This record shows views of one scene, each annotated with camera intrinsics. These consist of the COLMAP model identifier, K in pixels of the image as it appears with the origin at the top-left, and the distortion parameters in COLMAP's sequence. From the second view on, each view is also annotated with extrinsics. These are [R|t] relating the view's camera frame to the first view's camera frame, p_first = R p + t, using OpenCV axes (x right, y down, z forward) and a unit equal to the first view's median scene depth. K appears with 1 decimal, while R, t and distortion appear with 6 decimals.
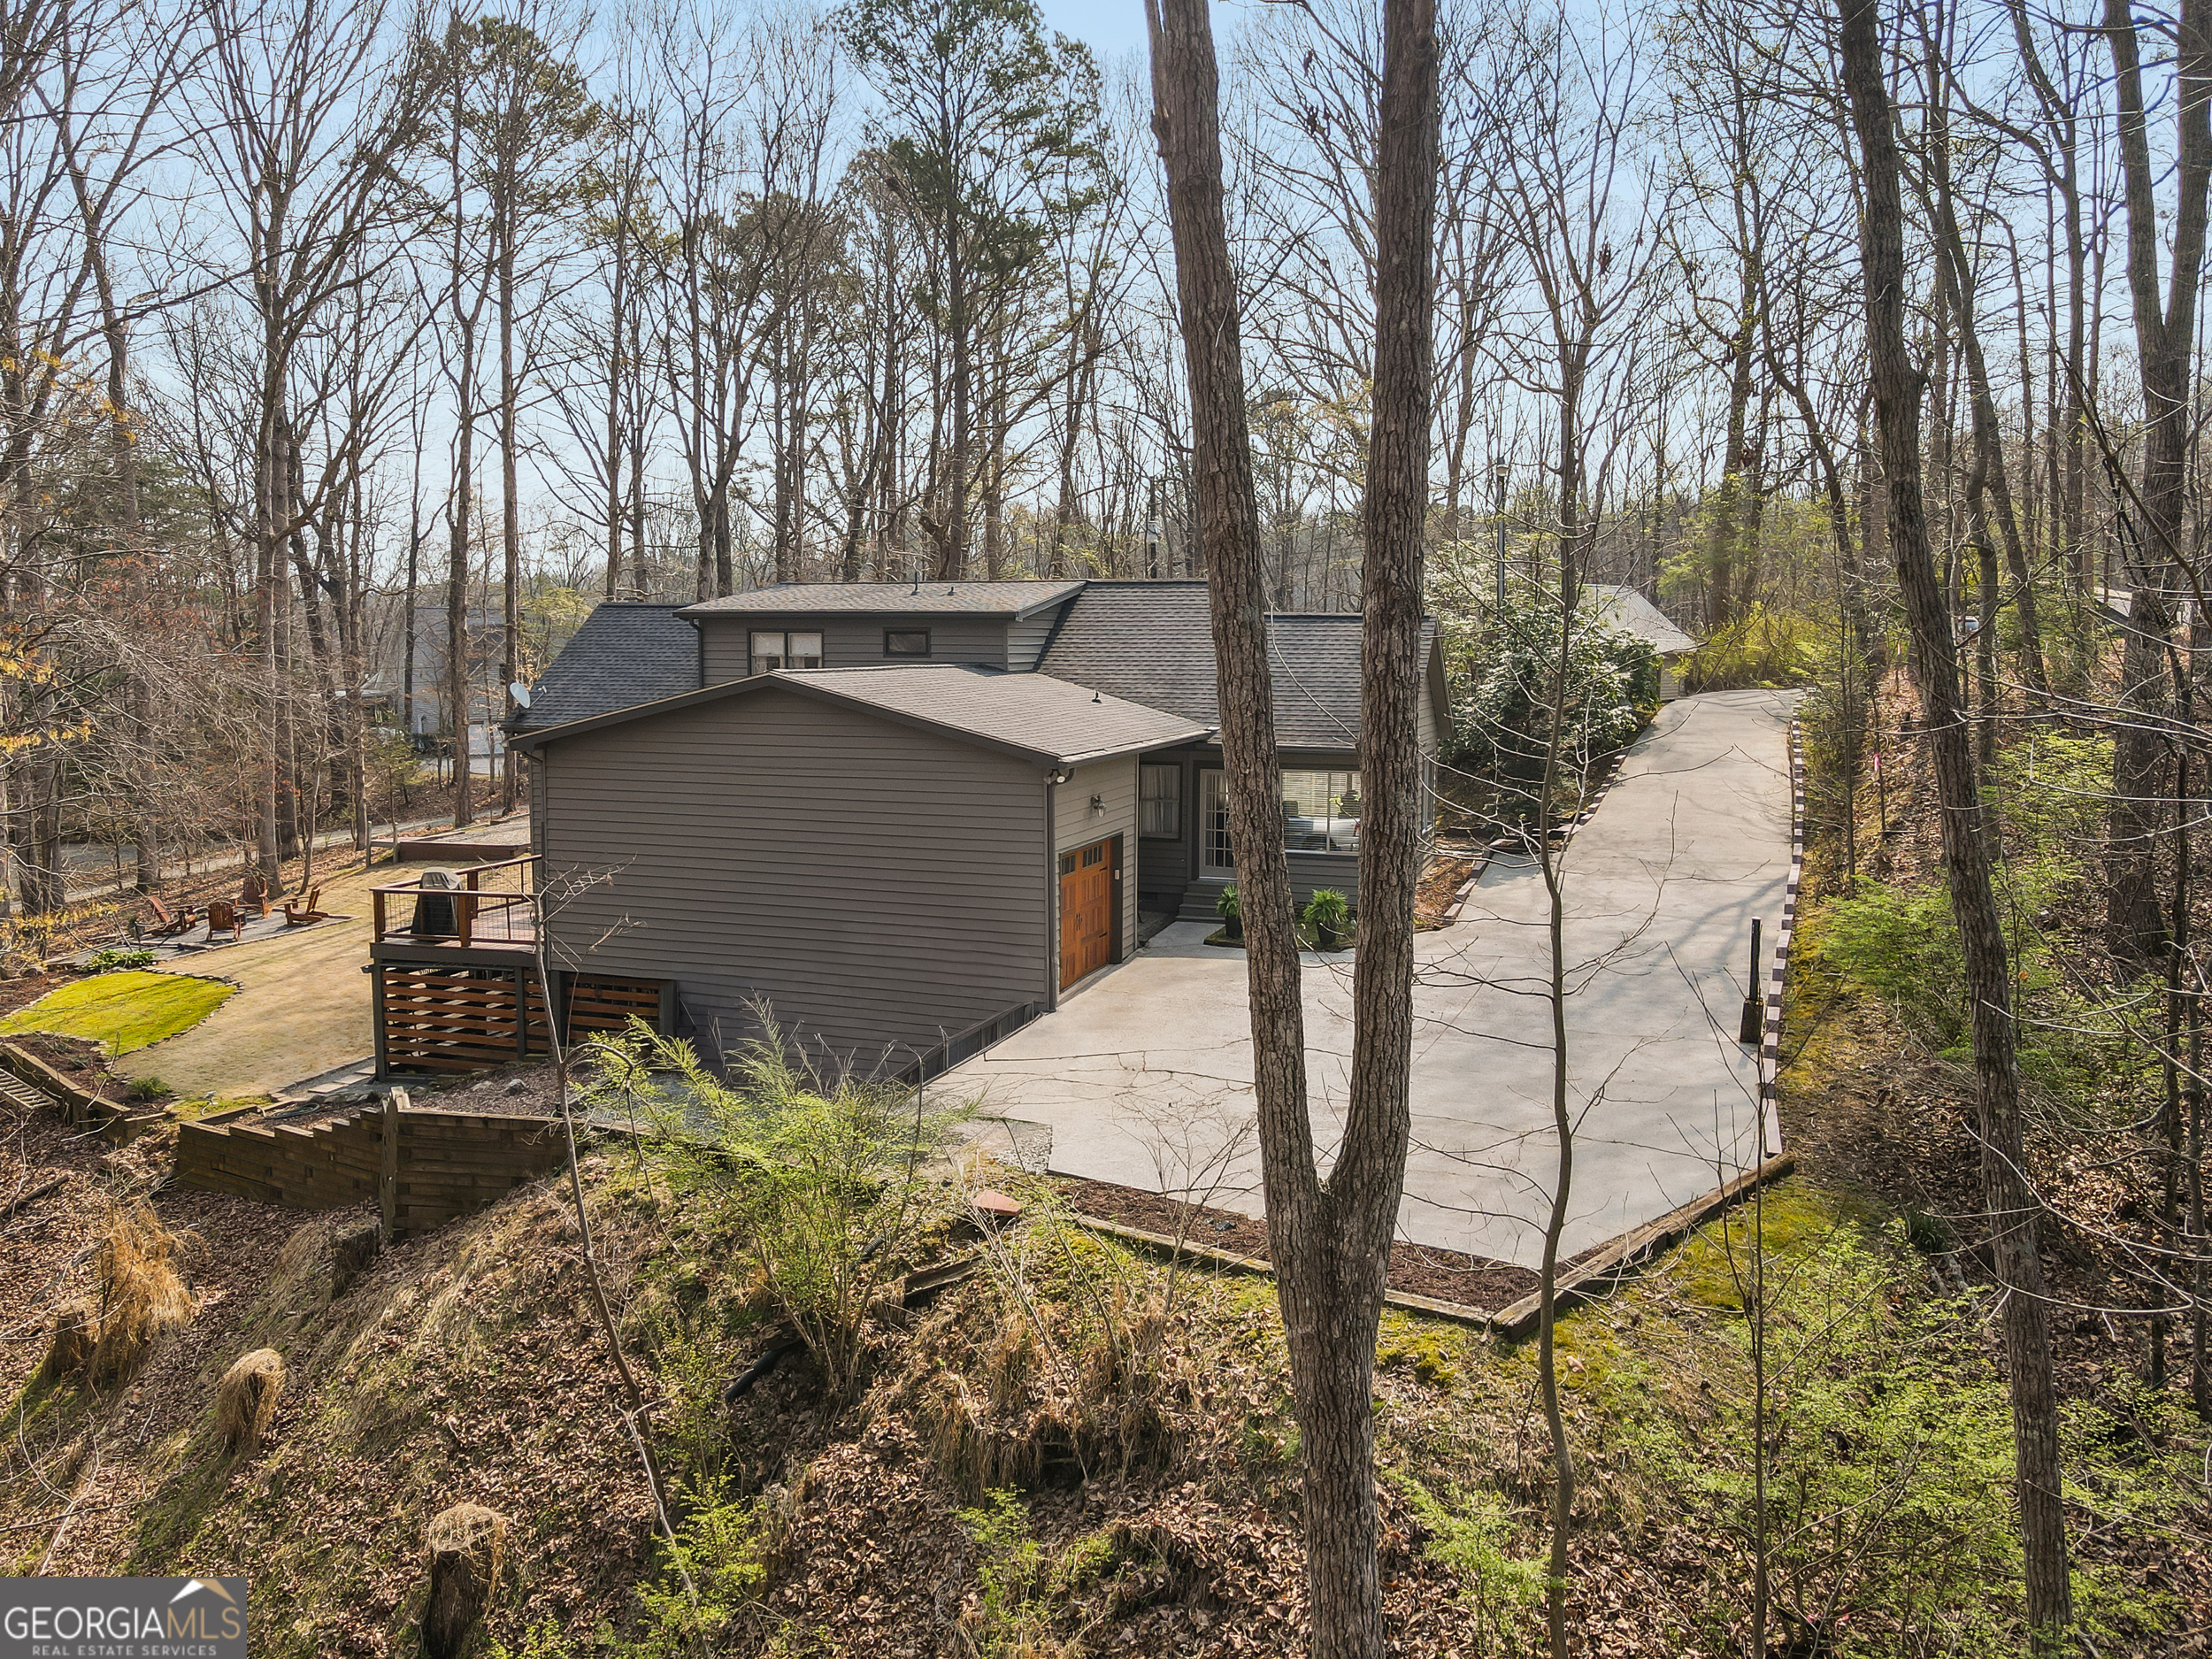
lens RADIAL K [[1596.3, 0, 1106.0], [0, 1596.3, 829.5], [0, 0, 1]] dist [-0.000812, -0.000040]
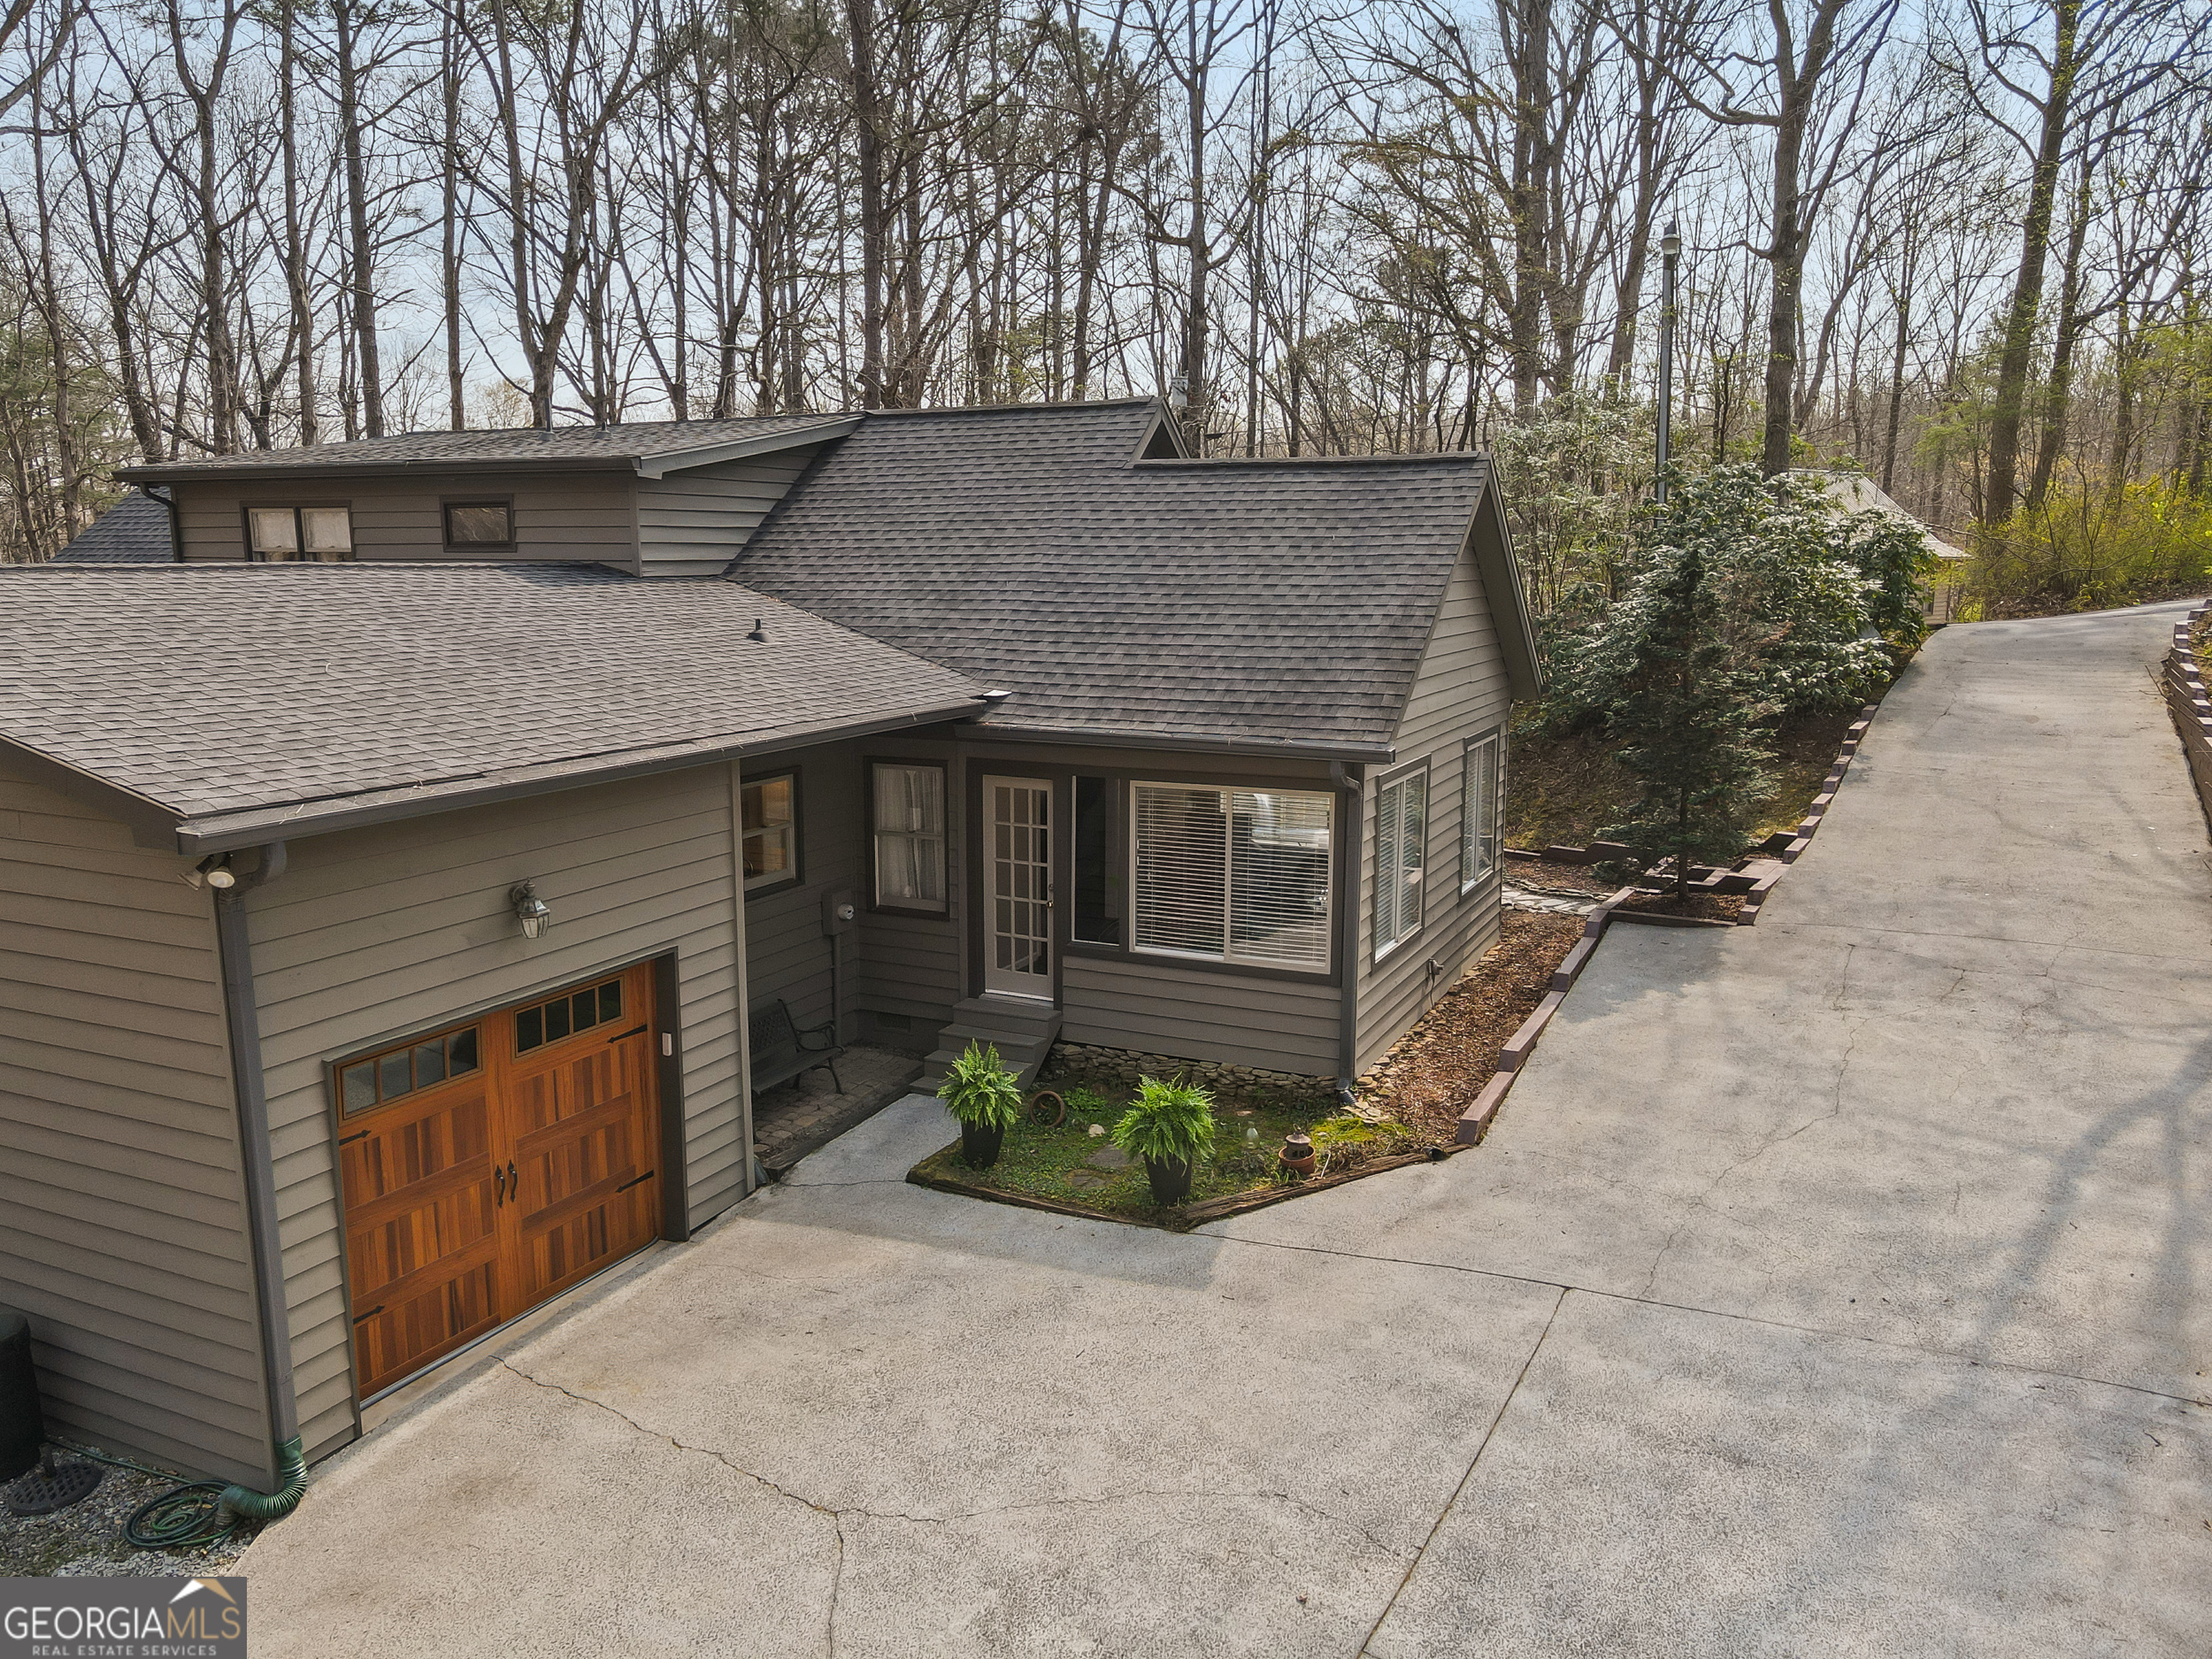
lens RADIAL K [[1538.4, 0, 1106.0], [0, 1538.4, 829.5], [0, 0, 1]] dist [0.034476, 0.000001]
pose [[0.992844, 0.014815, -0.118493, 0.126548], [-0.008337, 0.998453, 0.054978, -0.039197], [0.119124, -0.053597, 0.991432, 0.436563]]
